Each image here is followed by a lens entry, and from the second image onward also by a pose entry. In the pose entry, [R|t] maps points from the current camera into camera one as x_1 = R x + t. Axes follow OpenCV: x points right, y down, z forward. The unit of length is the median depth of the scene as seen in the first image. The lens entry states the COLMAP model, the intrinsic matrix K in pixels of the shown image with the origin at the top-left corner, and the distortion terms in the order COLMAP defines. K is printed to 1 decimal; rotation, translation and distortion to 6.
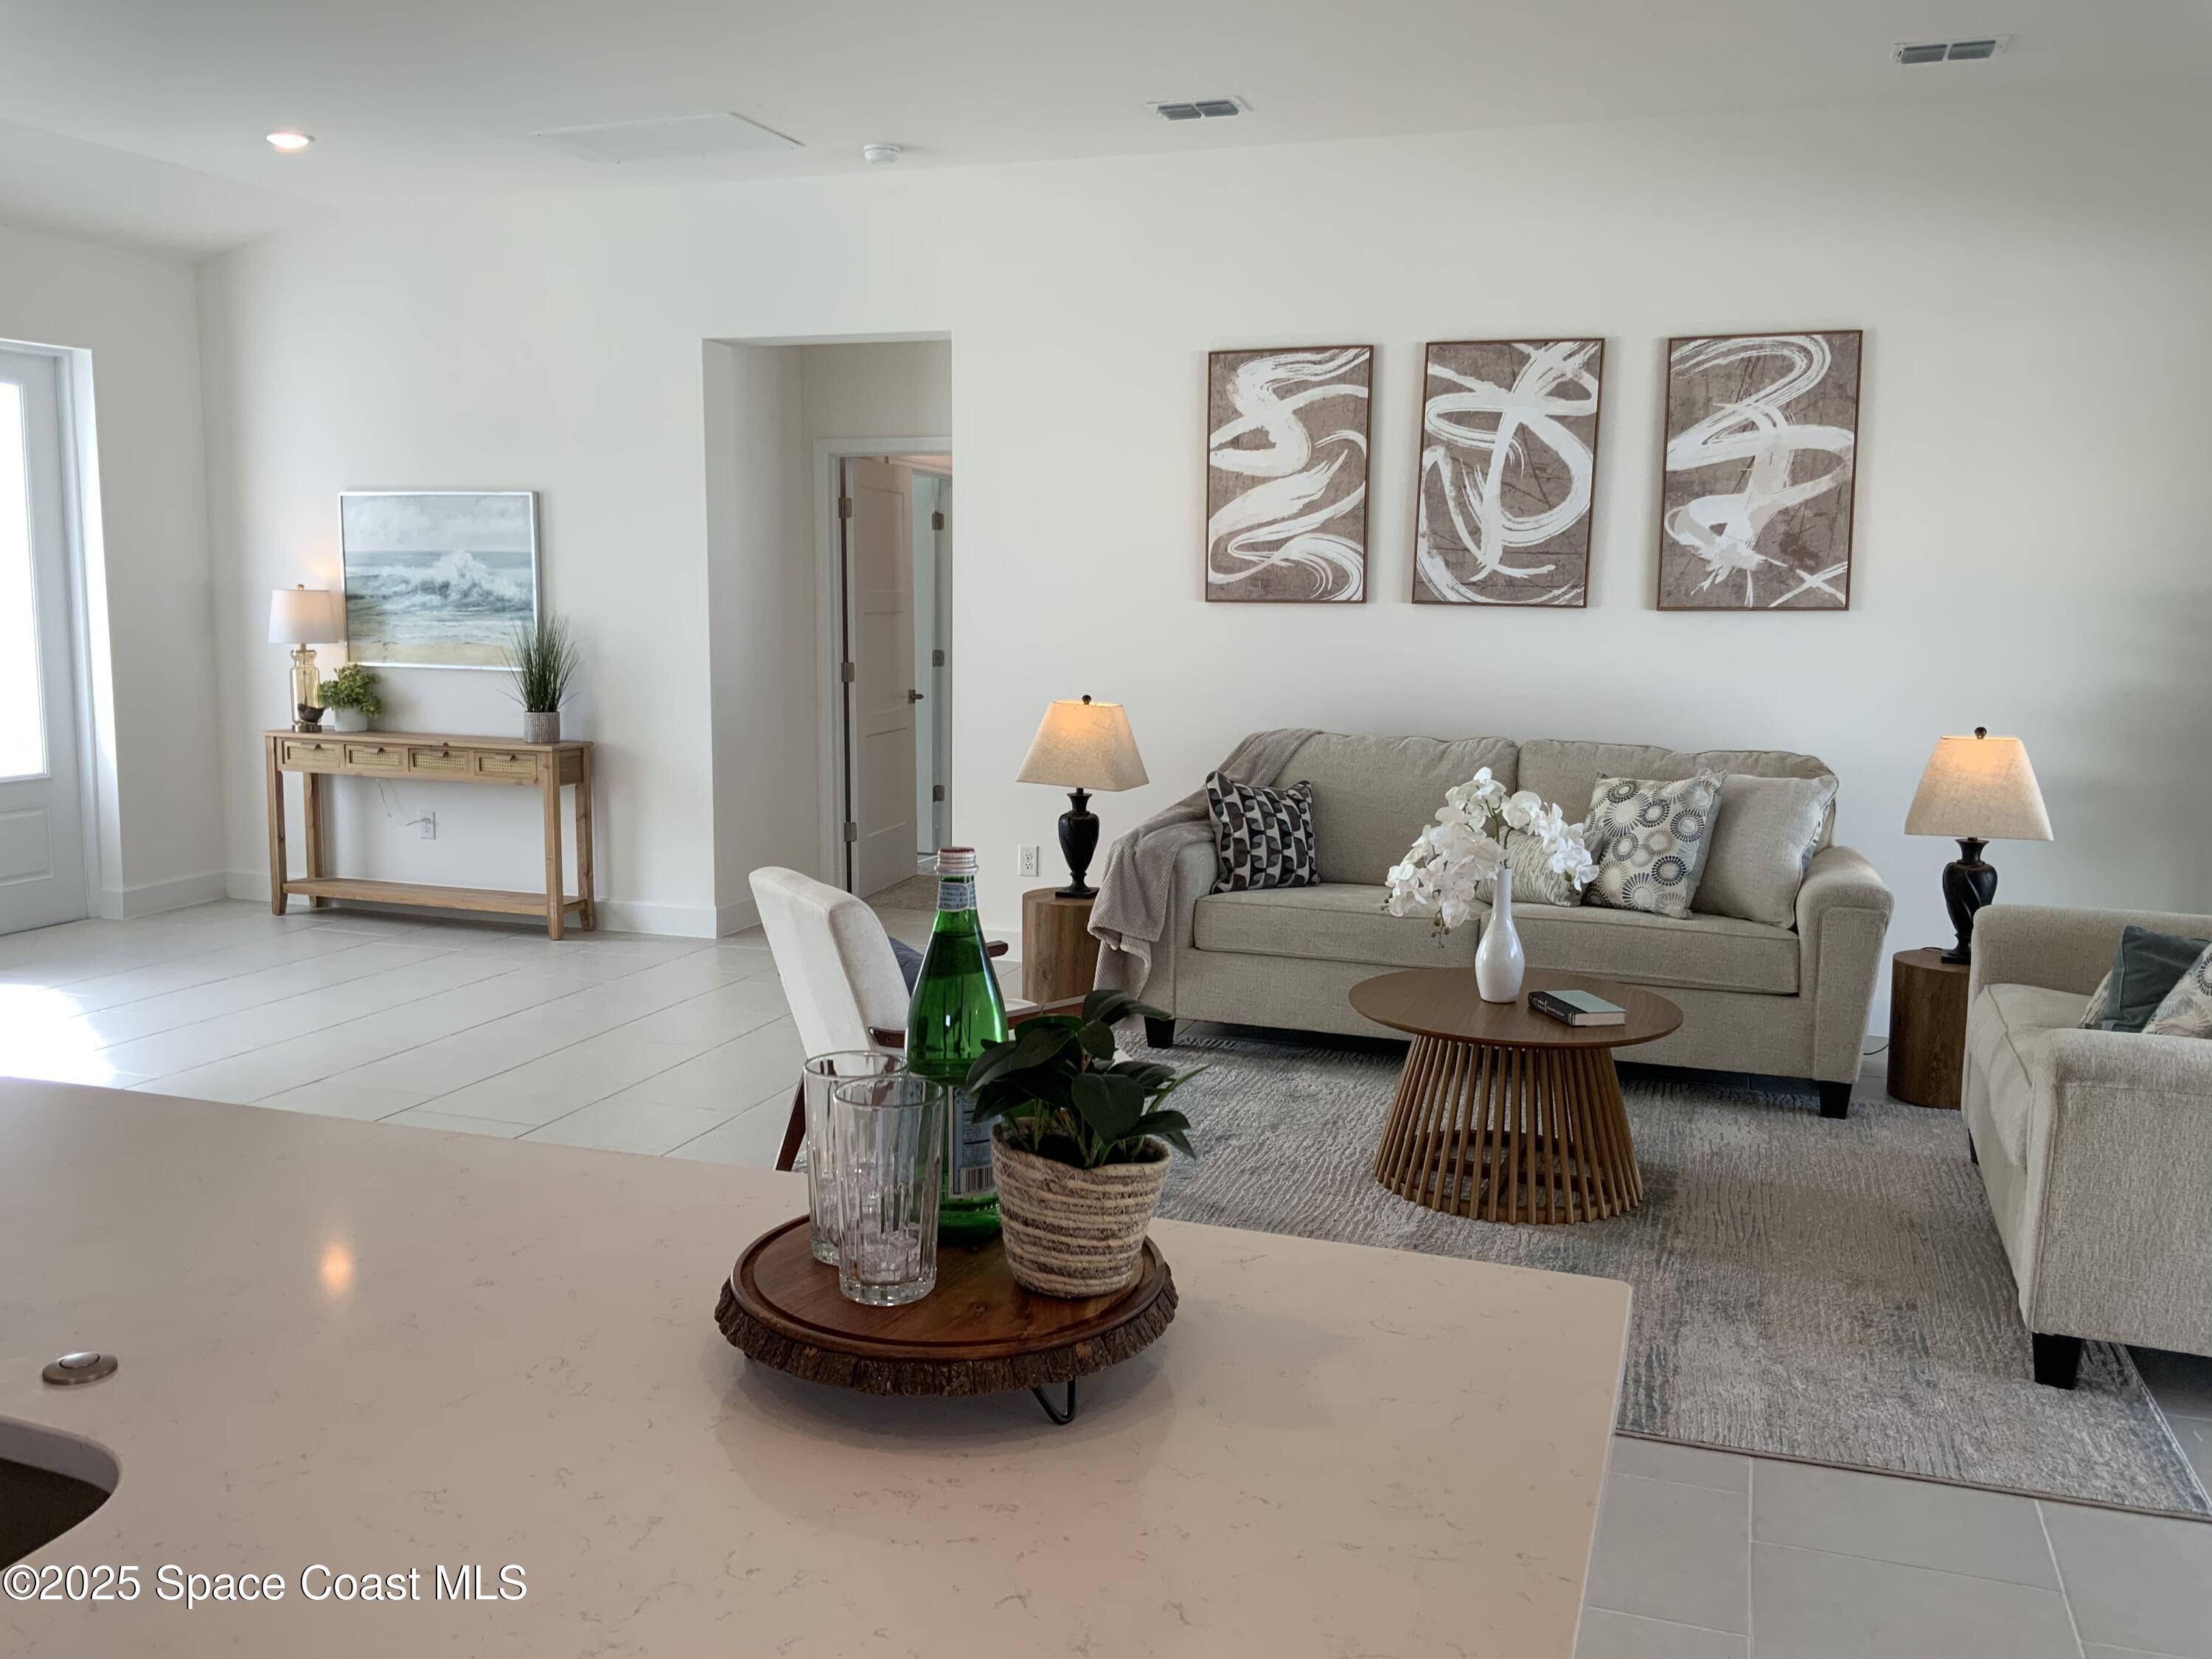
lens RADIAL K [[1819.5, 0, 1106.0], [0, 1819.5, 829.5], [0, 0, 1]] dist [0.106012, -0.226815]
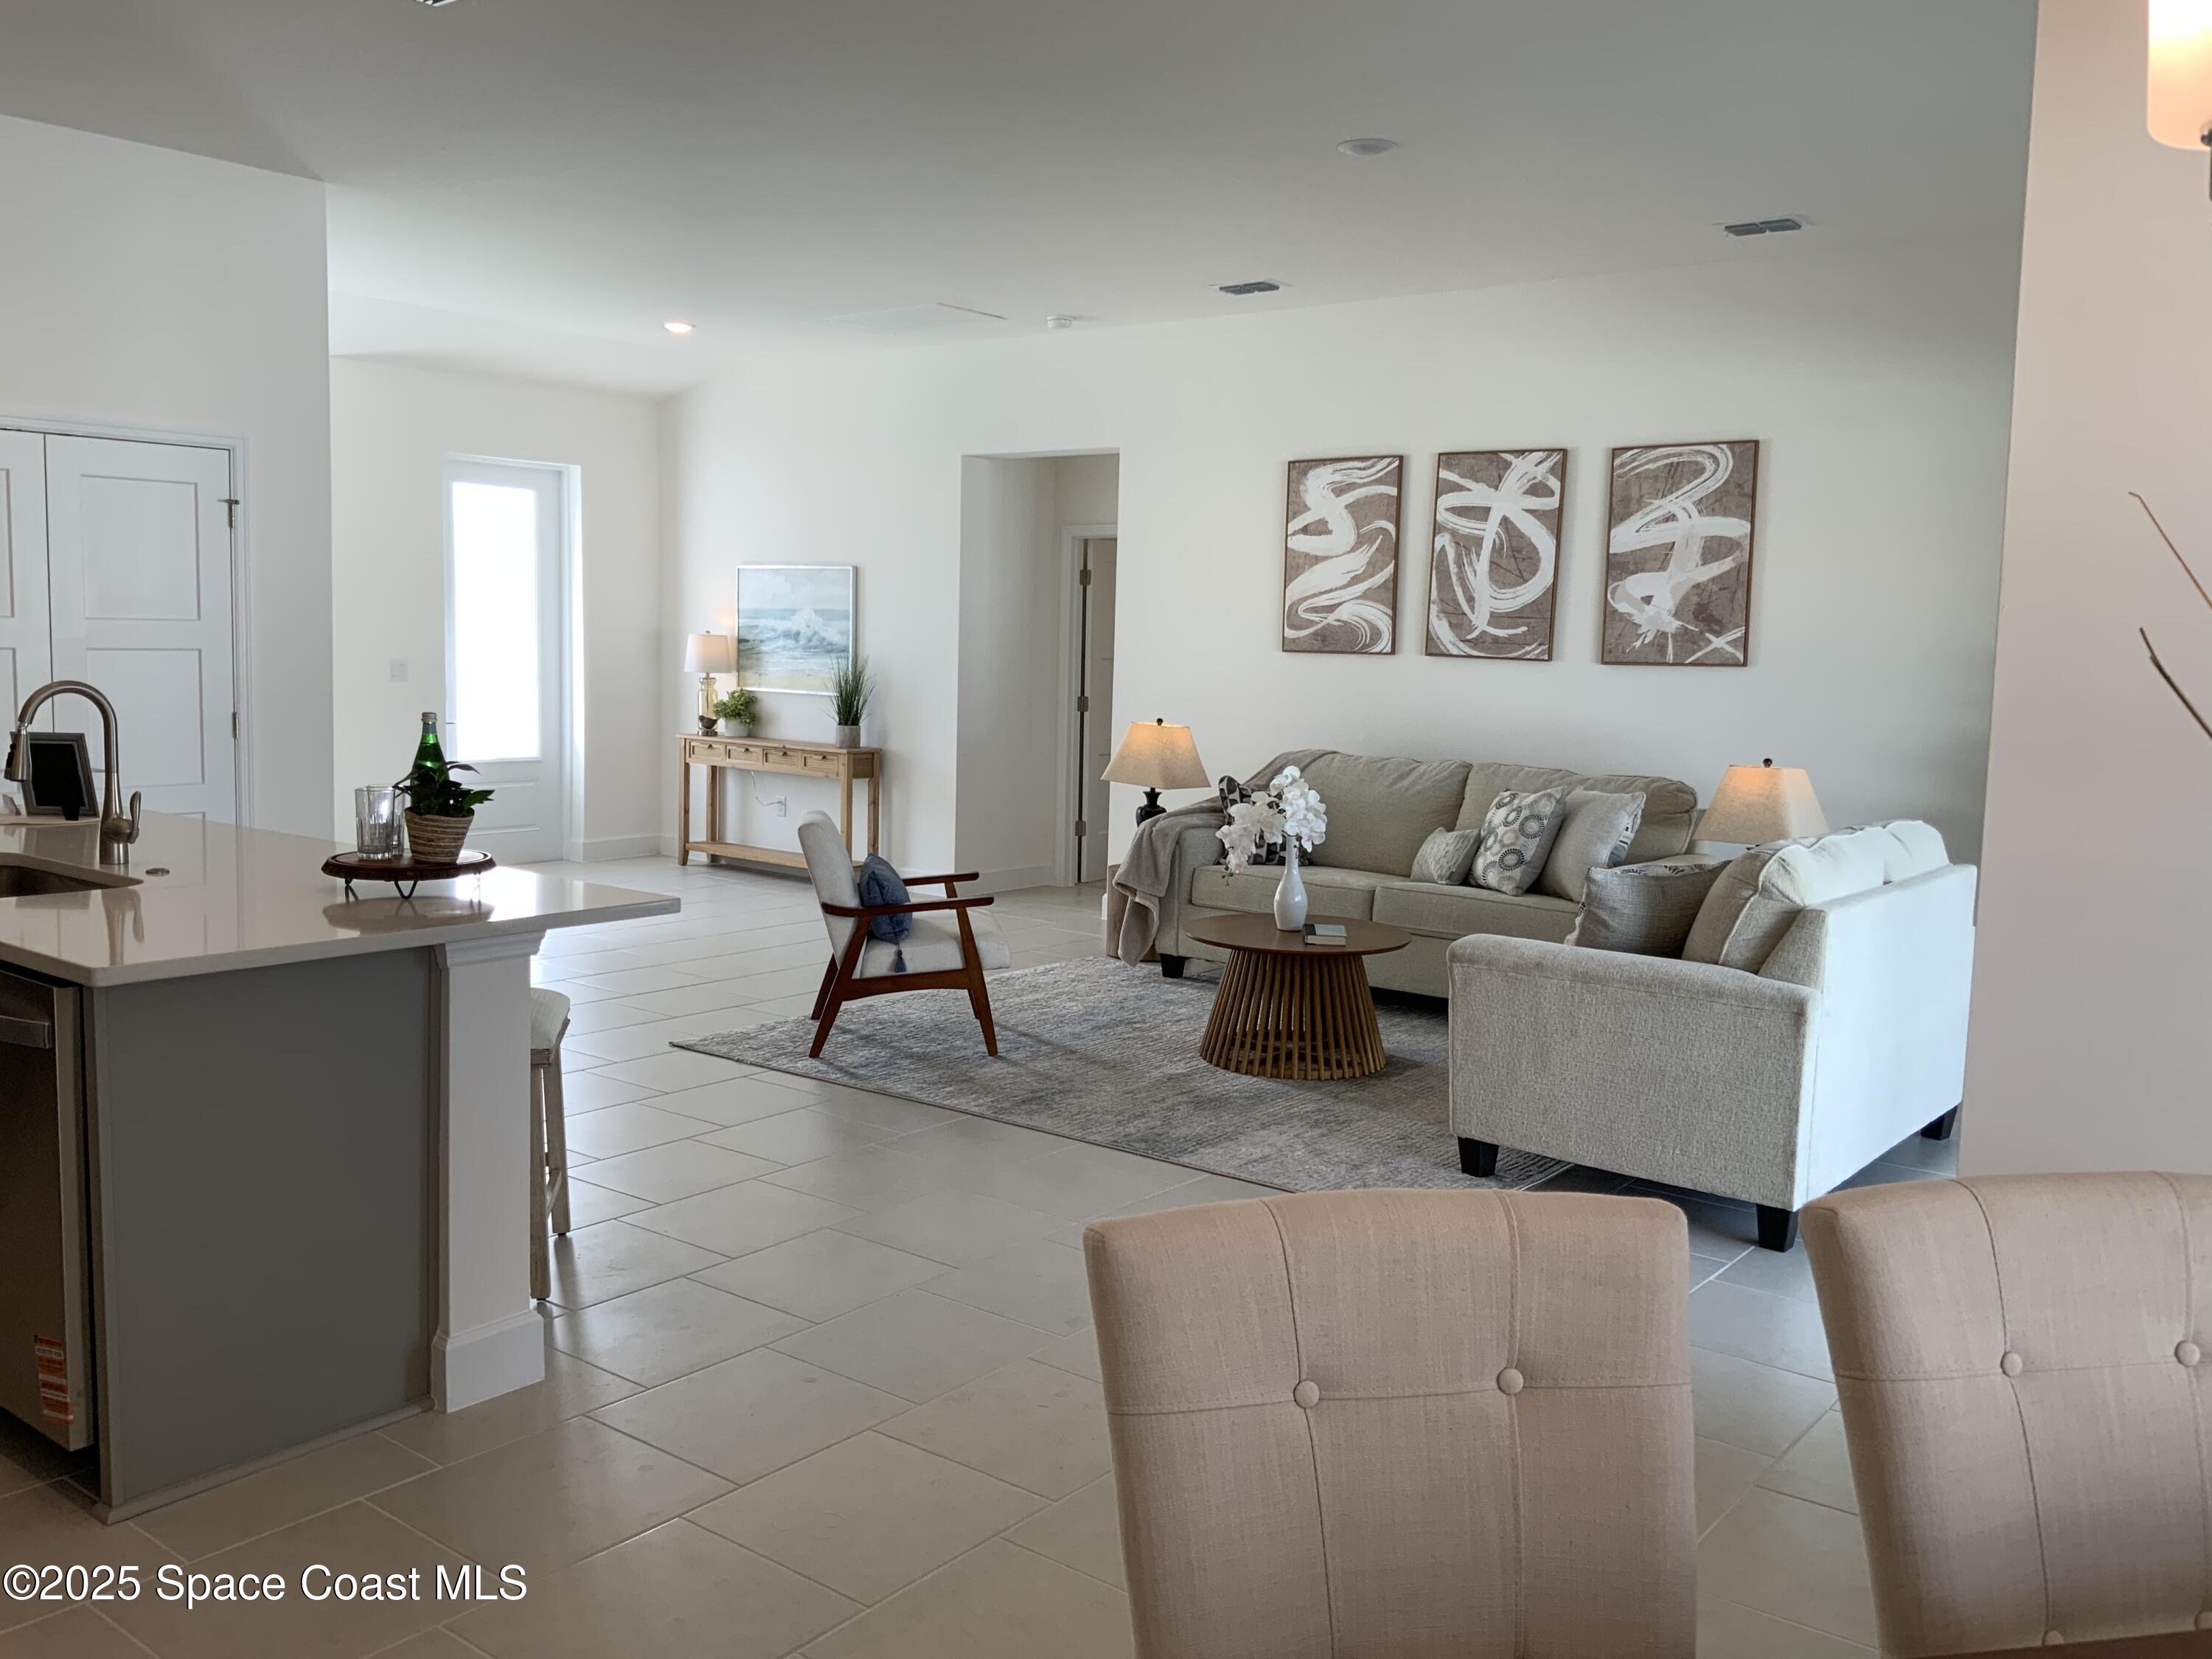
lens RADIAL K [[1819.5, 0, 1106.0], [0, 1819.5, 829.5], [0, 0, 1]] dist [0.106012, -0.226815]
pose [[0.946832, 0.048701, -0.318021, 0.372447], [-0.059129, 0.997980, -0.023213, 0.040444], [0.316248, 0.040783, 0.947799, -0.274529]]
